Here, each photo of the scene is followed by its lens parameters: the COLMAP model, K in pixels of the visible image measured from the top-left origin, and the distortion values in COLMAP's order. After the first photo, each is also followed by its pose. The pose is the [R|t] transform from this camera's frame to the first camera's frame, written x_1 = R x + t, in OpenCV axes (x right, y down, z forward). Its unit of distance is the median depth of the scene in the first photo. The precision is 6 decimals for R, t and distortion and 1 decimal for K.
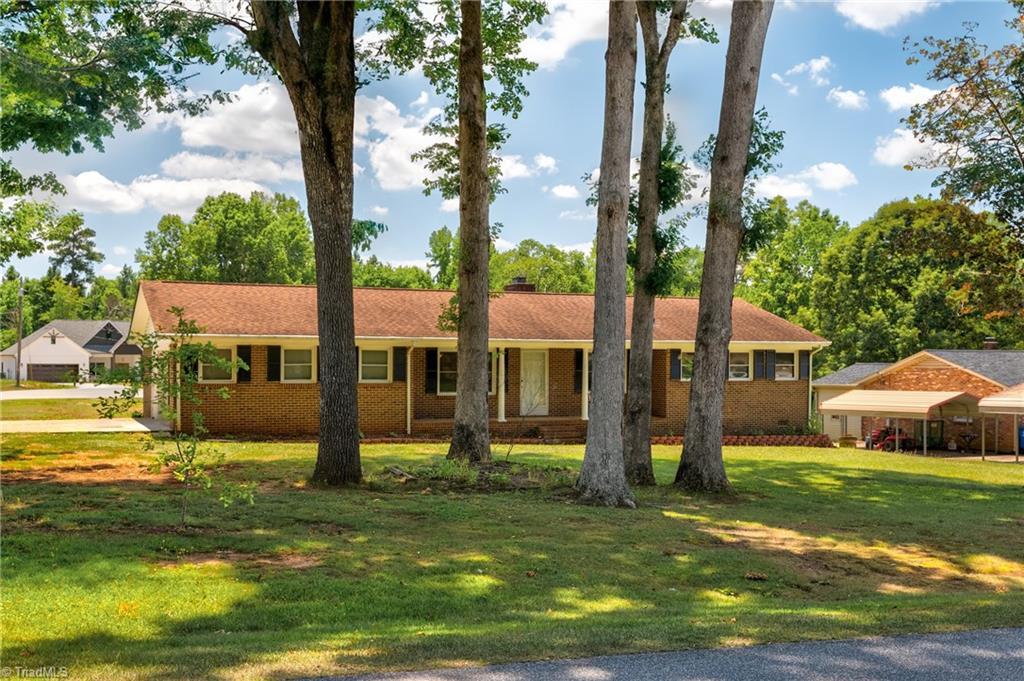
lens RADIAL K [[1026.3, 0, 531.6], [0, 1026.3, 342.7], [0, 0, 1]] dist [0.001003, 0.006615]
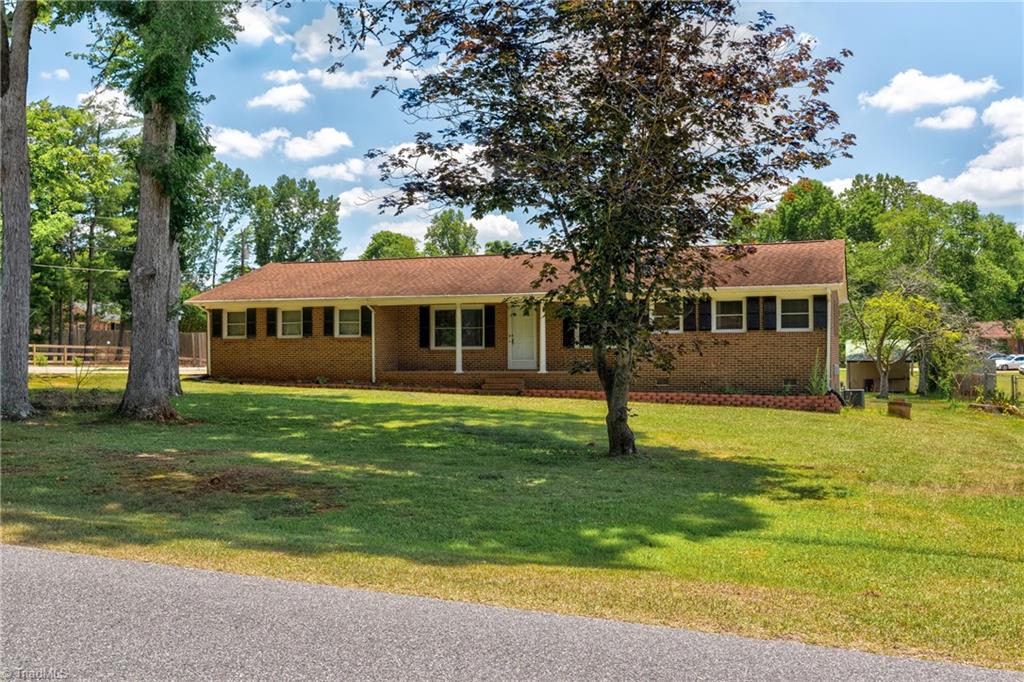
lens RADIAL K [[1026.3, 0, 531.6], [0, 1026.3, 343.2], [0, 0, 1]] dist [0.001003, 0.006615]
pose [[0.729961, -0.012701, -0.683371, 0.703690], [0.023603, 0.999699, 0.006632, 0.038037], [0.683081, -0.020970, 0.730041, 0.259475]]
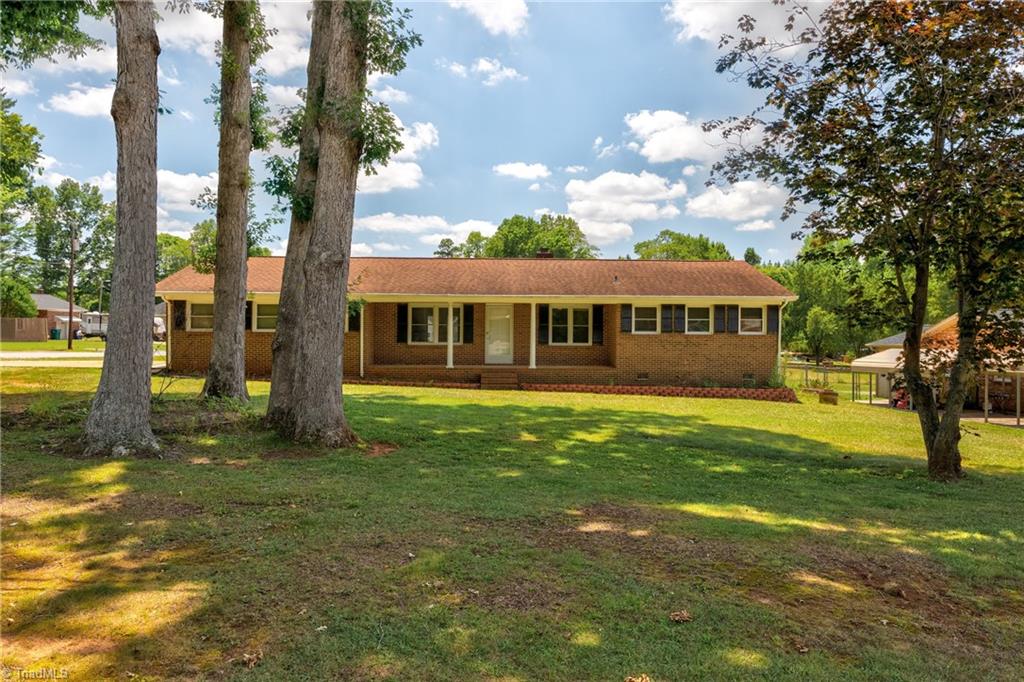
lens RADIAL K [[715.6, 0, 512.1], [0, 715.6, 305.1], [0, 0, 1]] dist [-0.006717, -0.005839]
pose [[0.938375, -0.010133, -0.345471, 0.286342], [0.002680, 0.999753, -0.022044, 0.023587], [0.345609, 0.019759, 0.938171, 0.264955]]
